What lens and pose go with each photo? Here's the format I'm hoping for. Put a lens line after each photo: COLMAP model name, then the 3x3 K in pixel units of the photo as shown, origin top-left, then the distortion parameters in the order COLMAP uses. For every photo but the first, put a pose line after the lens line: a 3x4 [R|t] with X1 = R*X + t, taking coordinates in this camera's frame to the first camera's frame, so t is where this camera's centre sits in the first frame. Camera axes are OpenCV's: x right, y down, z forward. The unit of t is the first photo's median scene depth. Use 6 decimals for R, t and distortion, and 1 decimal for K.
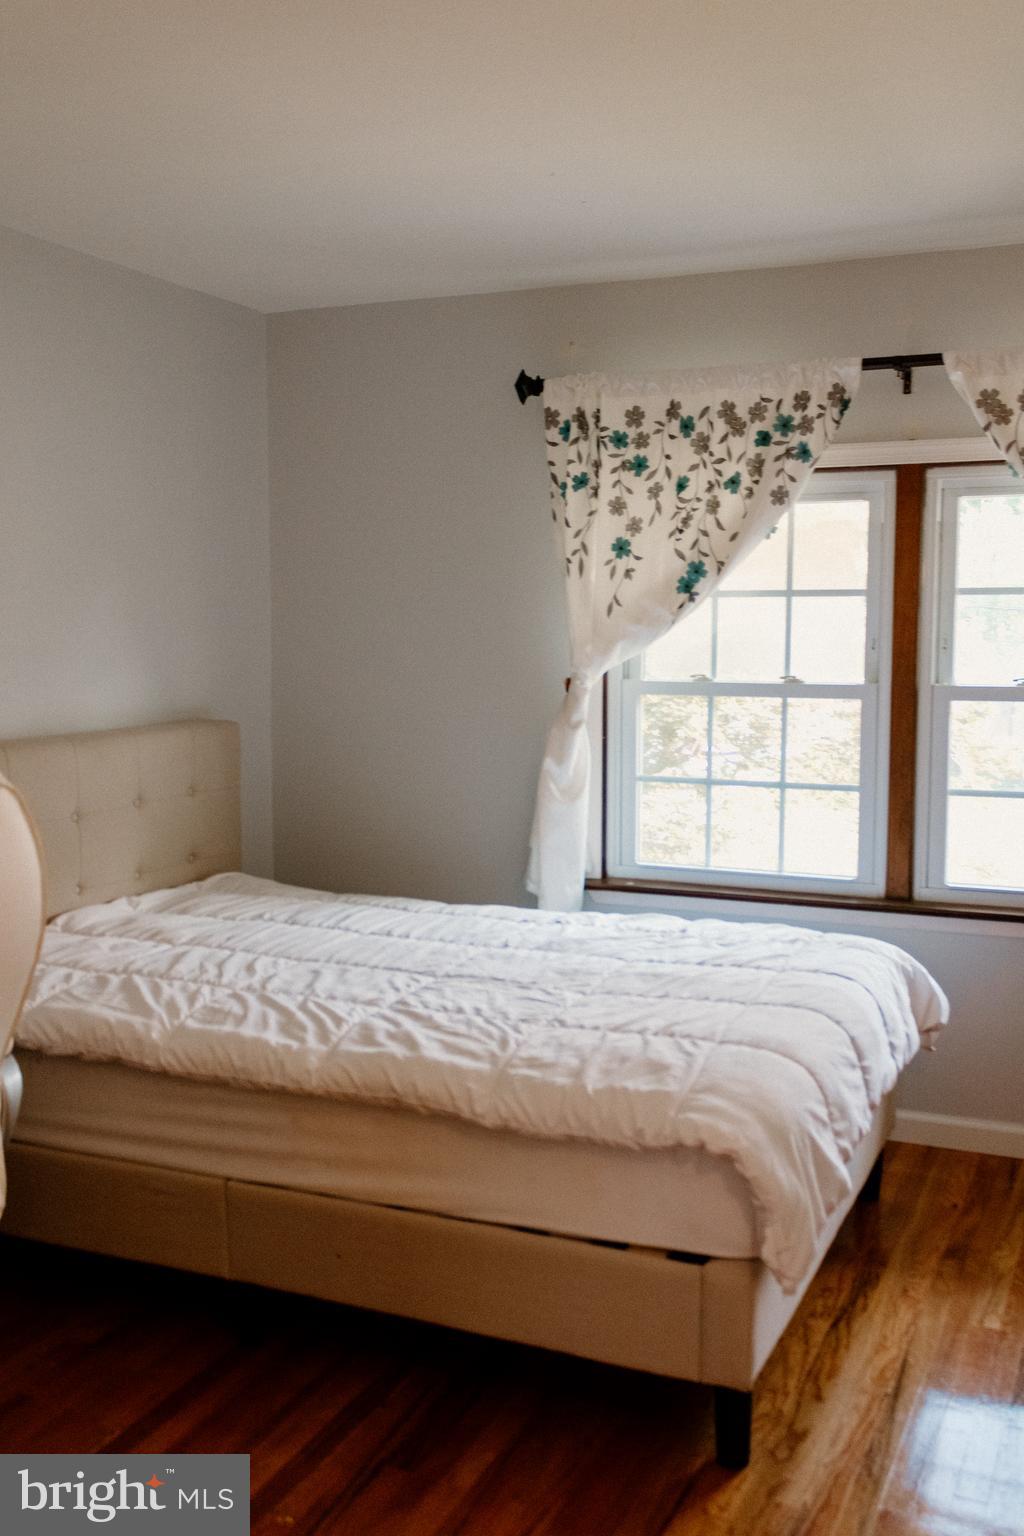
lens RADIAL K [[1500.1, 0, 512.0], [0, 1500.1, 768.0], [0, 0, 1]] dist [0.032810, -0.022935]
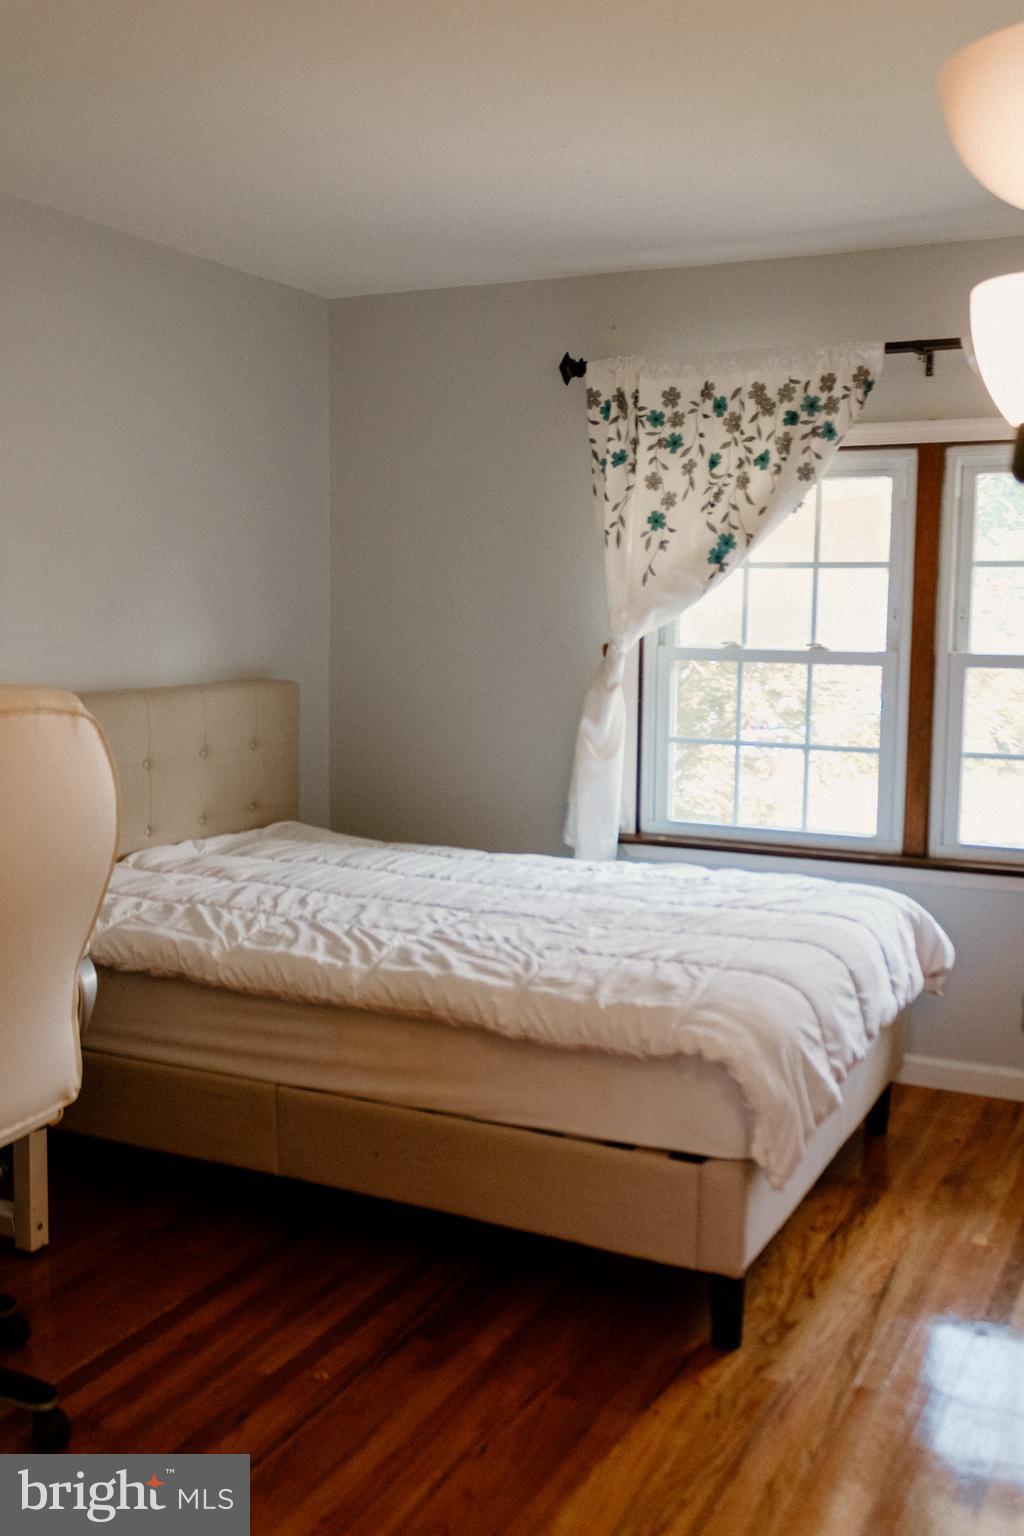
lens RADIAL K [[1538.5, 0, 512.0], [0, 1538.5, 768.0], [0, 0, 1]] dist [0.066753, -0.184458]
pose [[0.998602, 0.015700, -0.050468, 0.031937], [-0.015461, 0.999867, 0.005123, 0.027488], [0.050542, -0.004336, 0.998713, -0.108565]]
